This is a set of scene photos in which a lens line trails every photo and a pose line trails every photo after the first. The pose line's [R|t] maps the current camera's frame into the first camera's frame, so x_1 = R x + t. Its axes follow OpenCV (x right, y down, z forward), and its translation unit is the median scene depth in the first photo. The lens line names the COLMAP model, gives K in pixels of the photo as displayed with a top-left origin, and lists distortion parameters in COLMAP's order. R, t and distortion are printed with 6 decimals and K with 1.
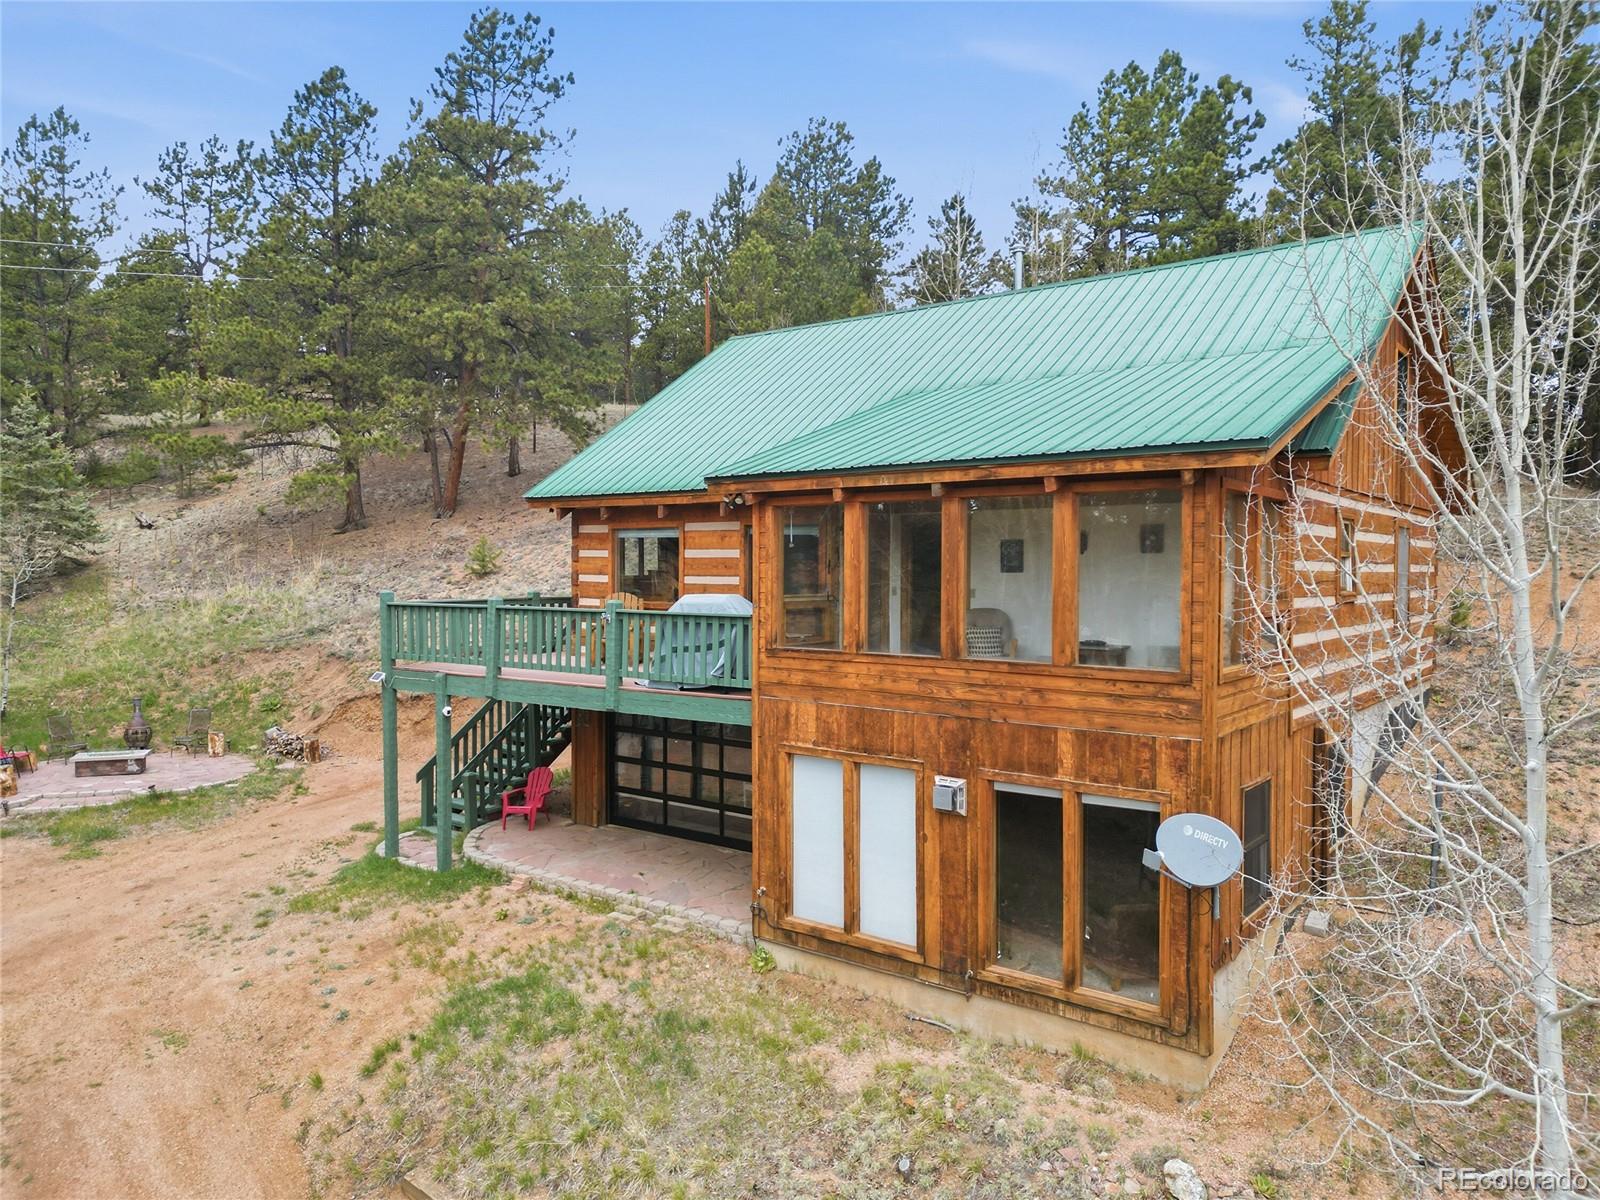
lens RADIAL K [[1125.7, 0, 799.4], [0, 1125.7, 593.8], [0, 0, 1]] dist [0.106719, -0.125973]
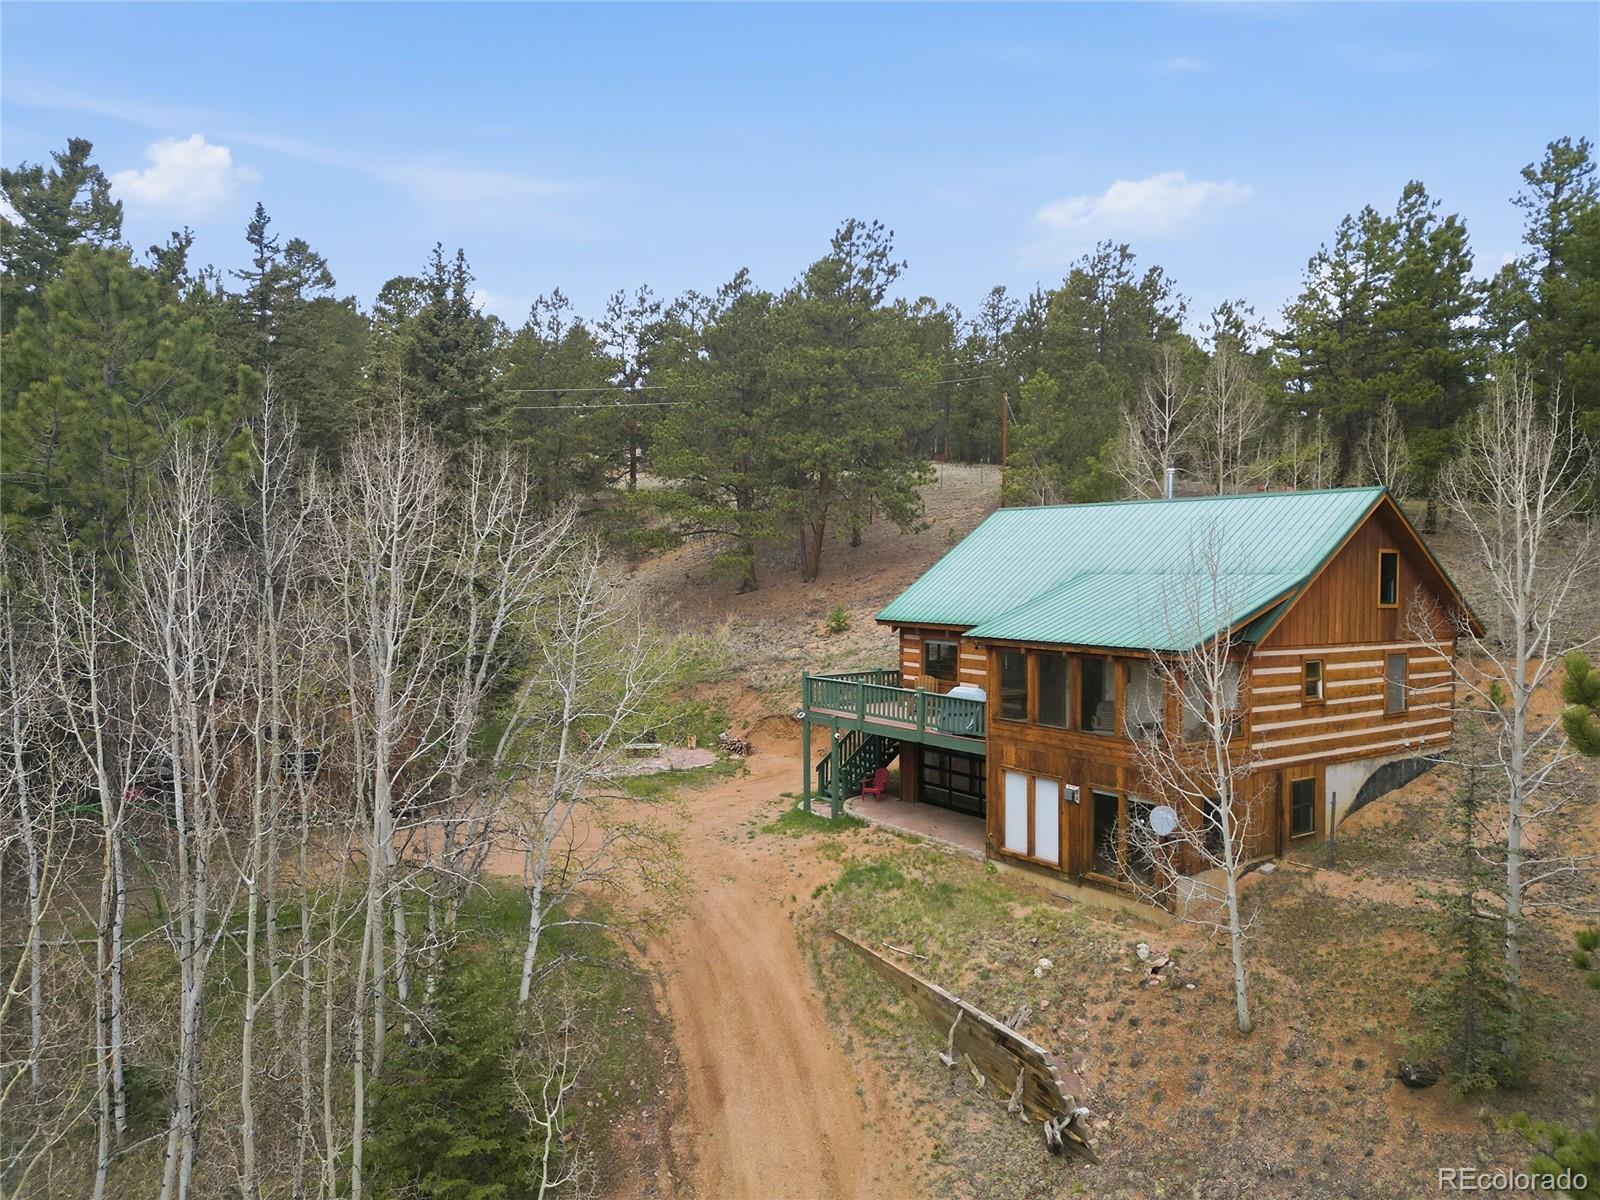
lens RADIAL K [[1125.7, 0, 799.4], [0, 1125.7, 593.8], [0, 0, 1]] dist [0.106719, -0.125973]
pose [[0.959913, 0.010662, -0.280095, 0.177575], [-0.011004, 0.999939, 0.000350, -0.150714], [0.280082, 0.002747, 0.959972, -0.932491]]
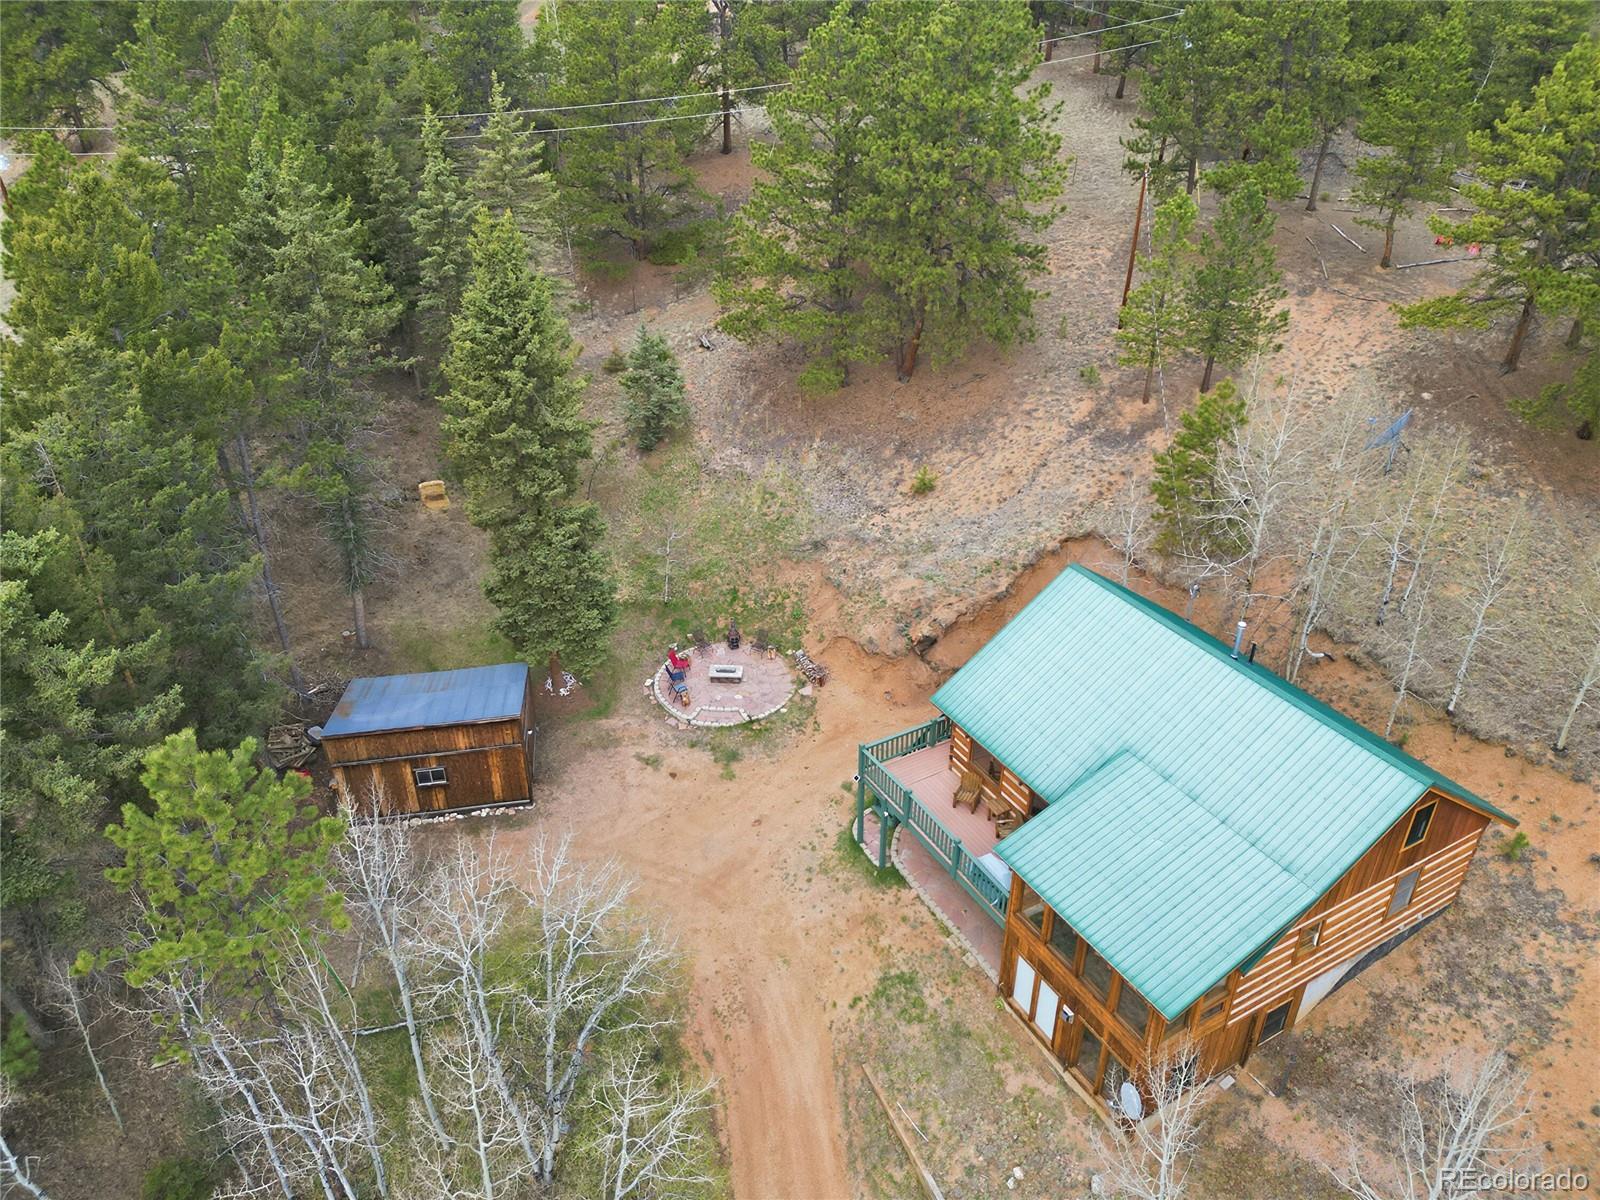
lens RADIAL K [[1122.7, 0, 800.0], [0, 1122.7, 600.0], [0, 0, 1]] dist [0.101767, -0.079216]
pose [[0.923412, 0.200334, -0.327379, 0.172154], [-0.013807, 0.869756, 0.493290, -1.413873], [0.383562, -0.450989, 0.805908, -0.656130]]
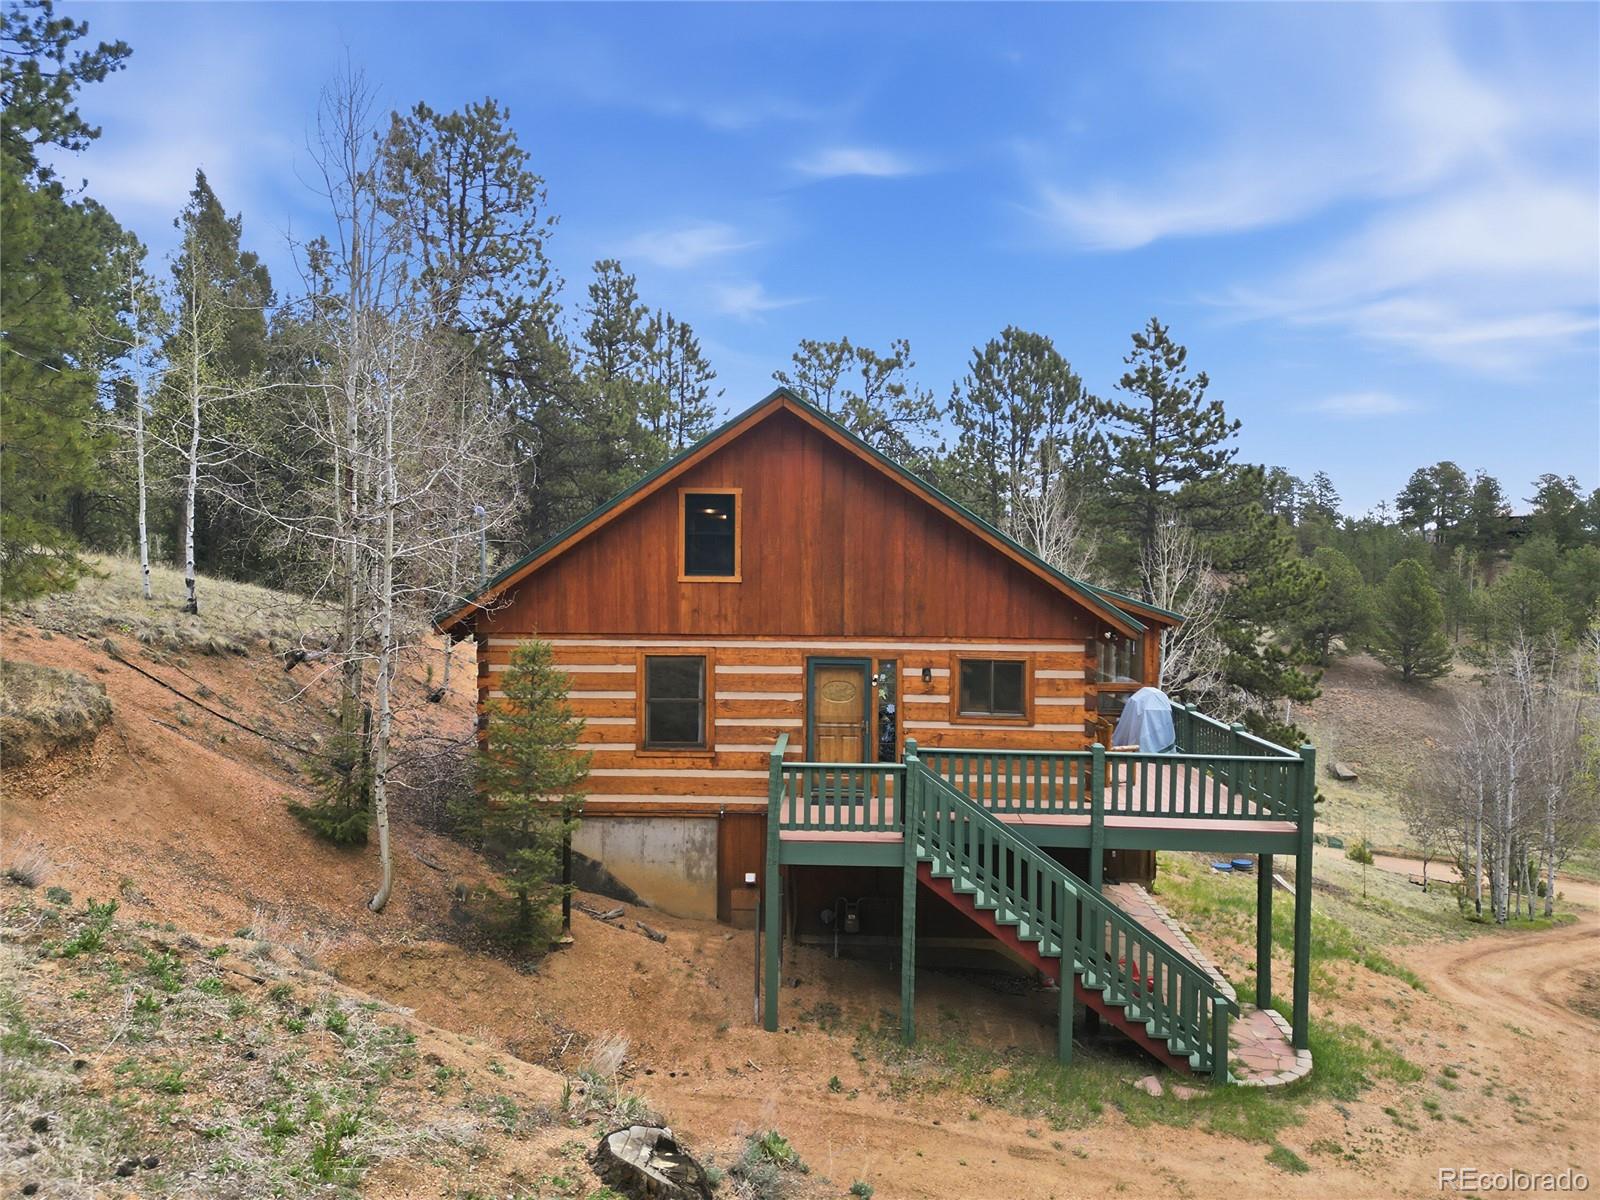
lens RADIAL K [[1125.7, 0, 799.4], [0, 1125.7, 593.8], [0, 0, 1]] dist [0.106719, -0.125973]
pose [[-0.588128, -0.035675, 0.807981, -0.960421], [-0.002005, 0.999088, 0.042654, -0.181988], [-0.808766, 0.023466, -0.587663, 2.106467]]
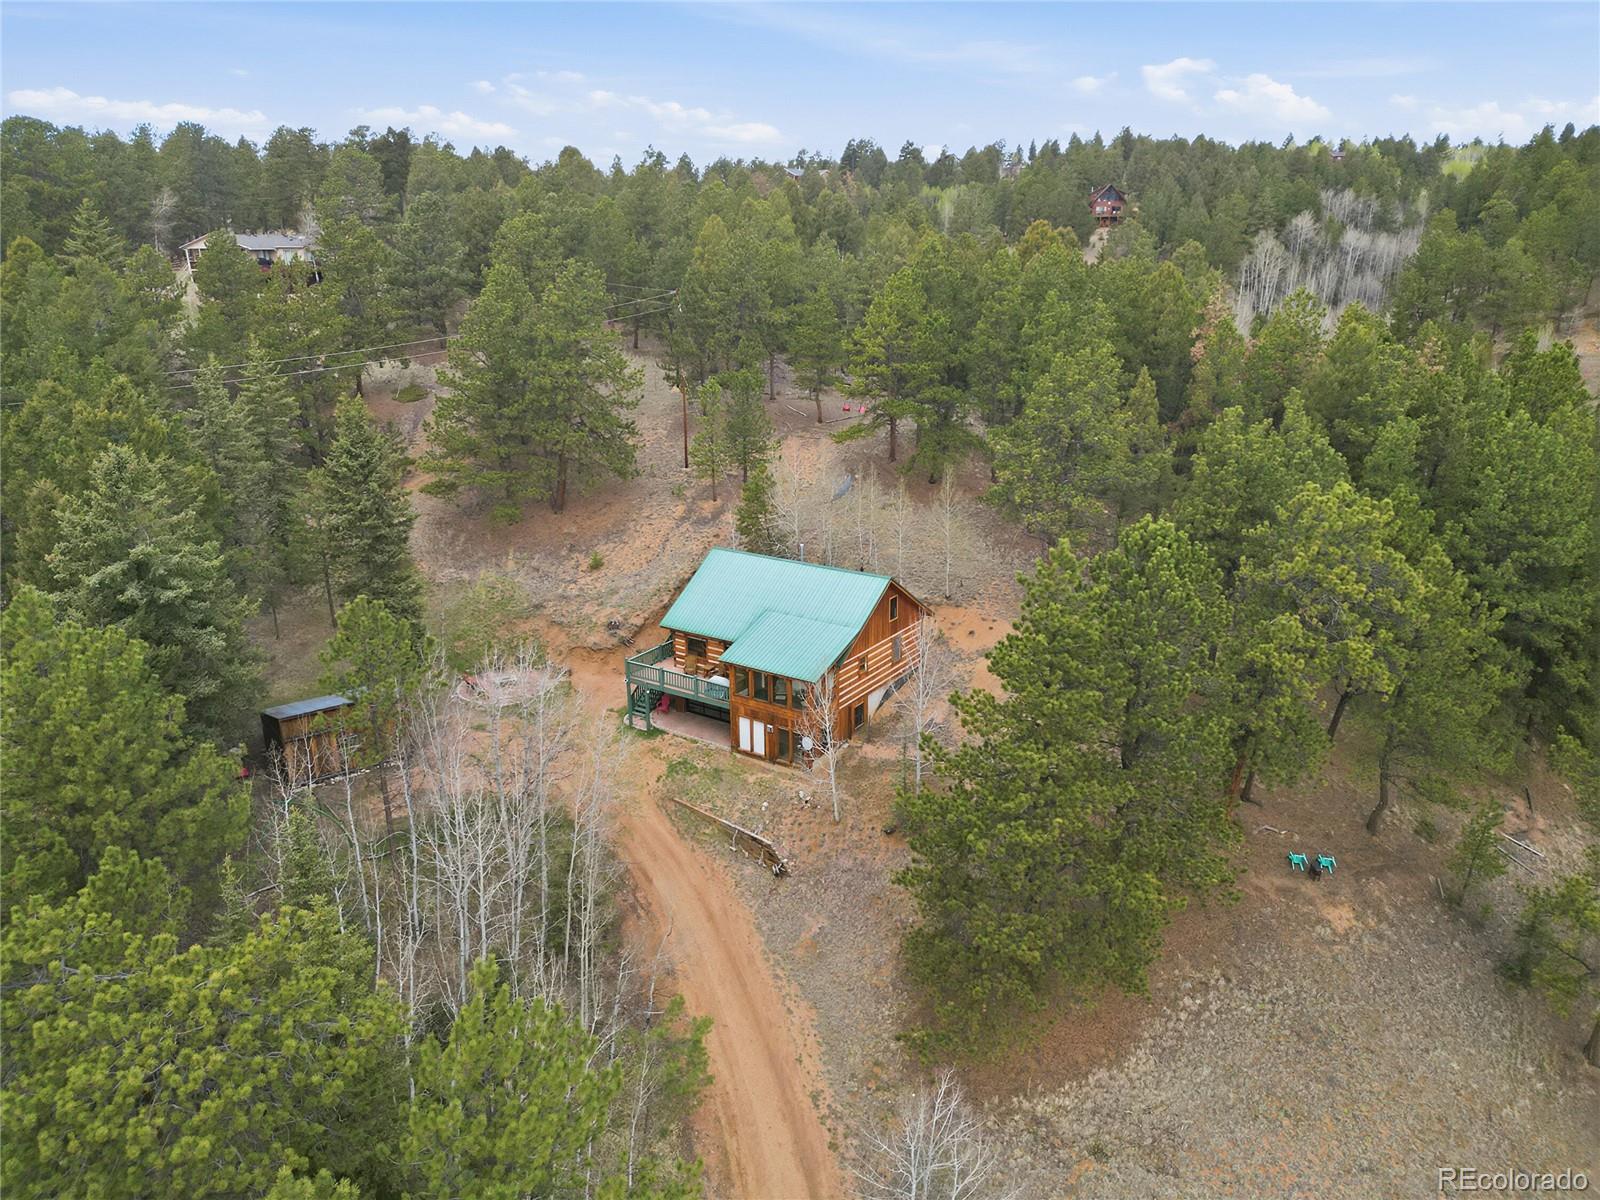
lens RADIAL K [[1142.4, 0, 803.0], [0, 1142.4, 583.2], [0, 0, 1]] dist [0.174096, -0.129371]
pose [[0.998188, -0.025816, 0.054355, 0.012334], [0.010450, 0.963938, 0.265921, -1.381806], [-0.059260, -0.264871, 0.962461, -2.884510]]
